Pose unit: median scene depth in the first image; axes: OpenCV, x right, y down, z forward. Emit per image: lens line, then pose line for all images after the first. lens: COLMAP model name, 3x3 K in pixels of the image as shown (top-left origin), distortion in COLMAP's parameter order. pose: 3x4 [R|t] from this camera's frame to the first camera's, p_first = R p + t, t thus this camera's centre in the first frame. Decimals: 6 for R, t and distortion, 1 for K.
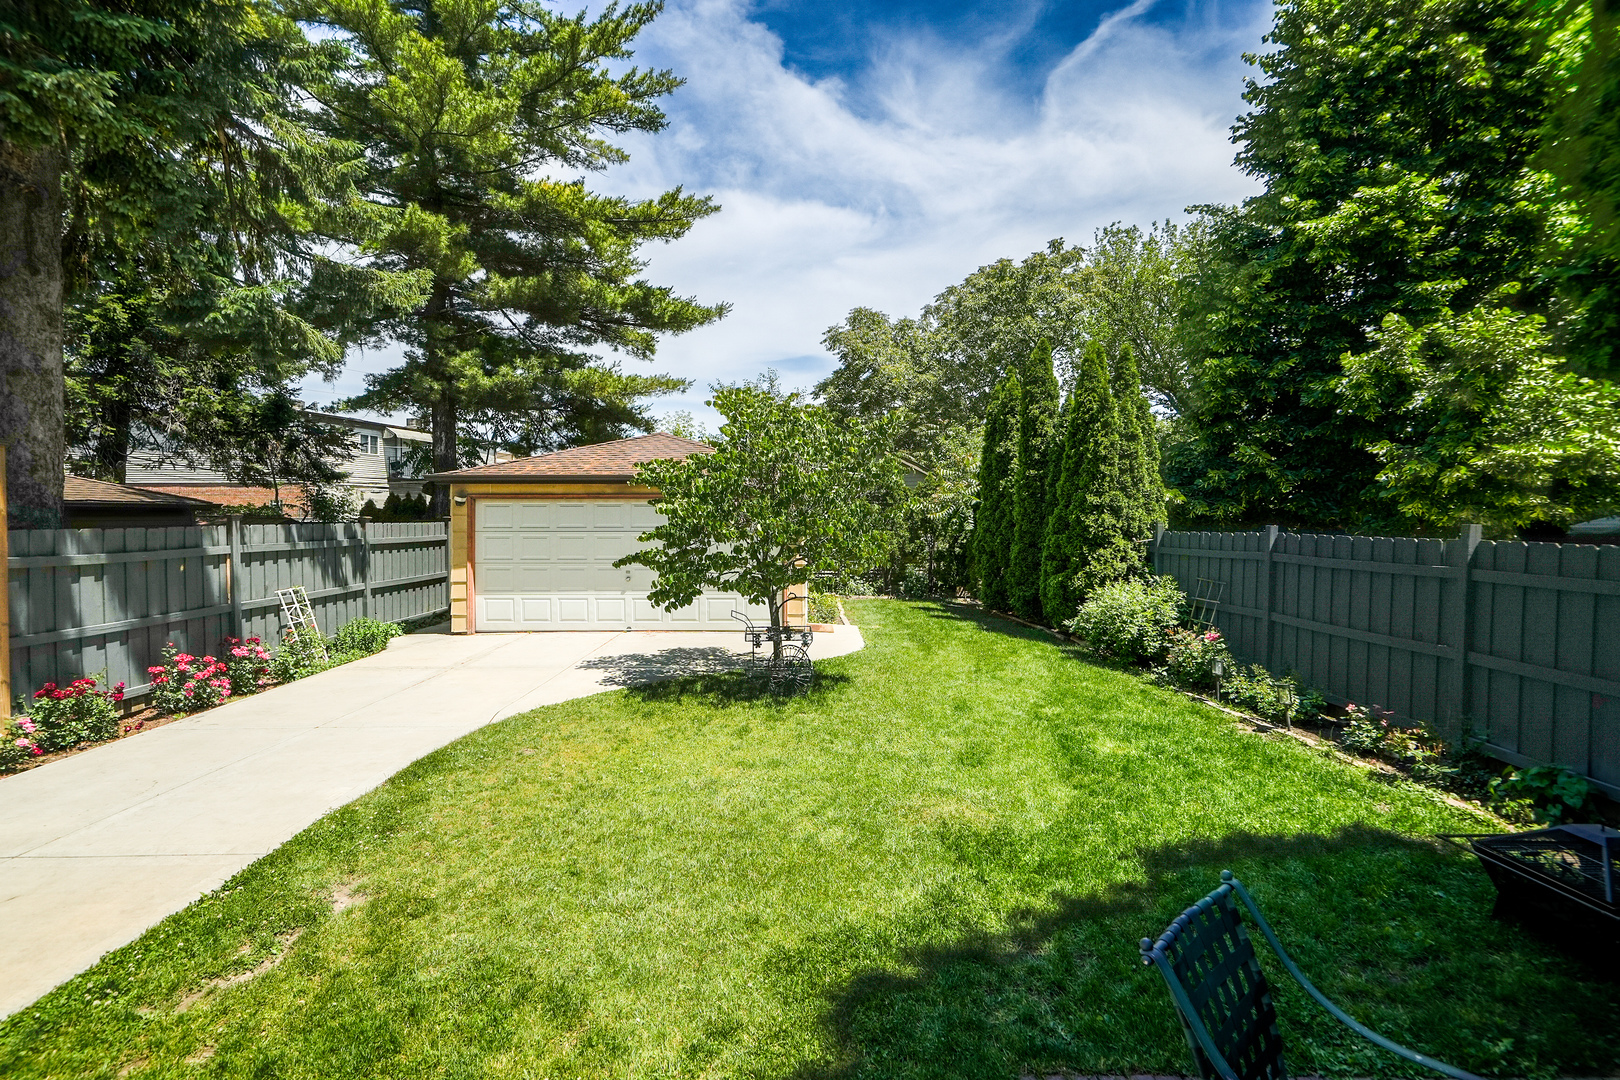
lens RADIAL K [[779.3, 0, 810.0], [0, 779.3, 540.0], [0, 0, 1]] dist [-0.001898, -0.000681]
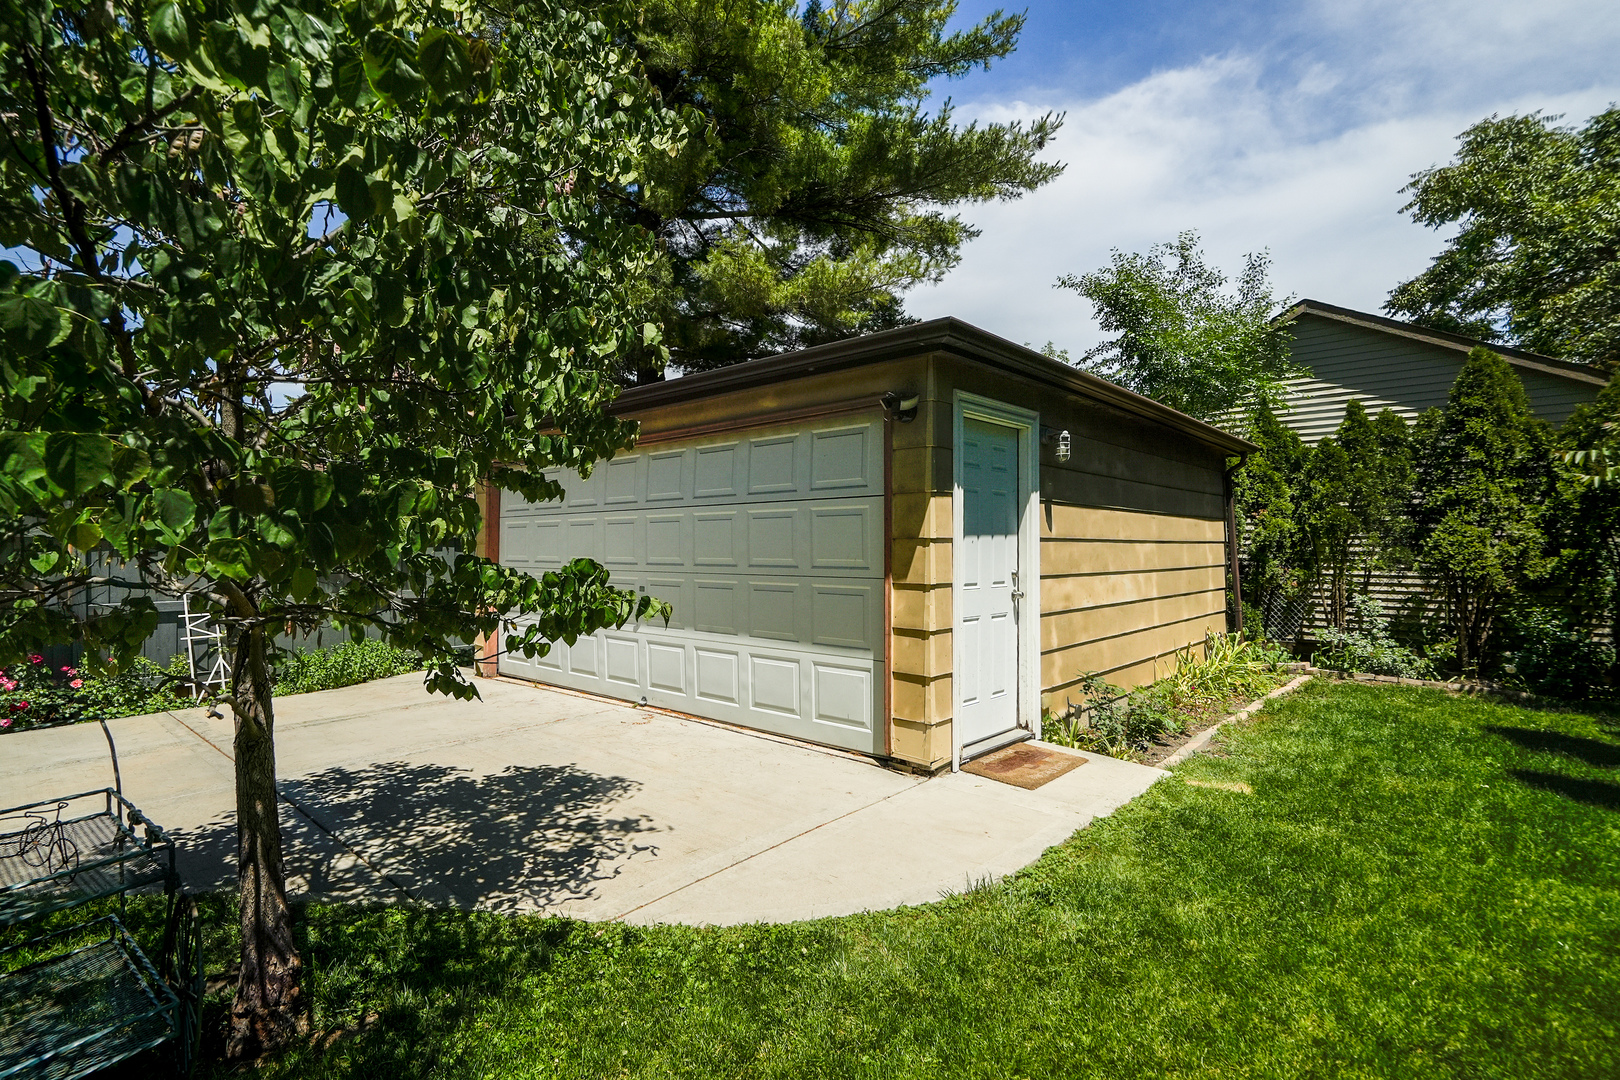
lens RADIAL K [[779.3, 0, 810.0], [0, 779.3, 540.0], [0, 0, 1]] dist [-0.001898, -0.000681]
pose [[0.724519, -0.009964, -0.689183, 0.092051], [-0.018700, 0.999243, -0.034106, 0.011350], [0.689001, 0.037598, 0.723785, 0.313986]]
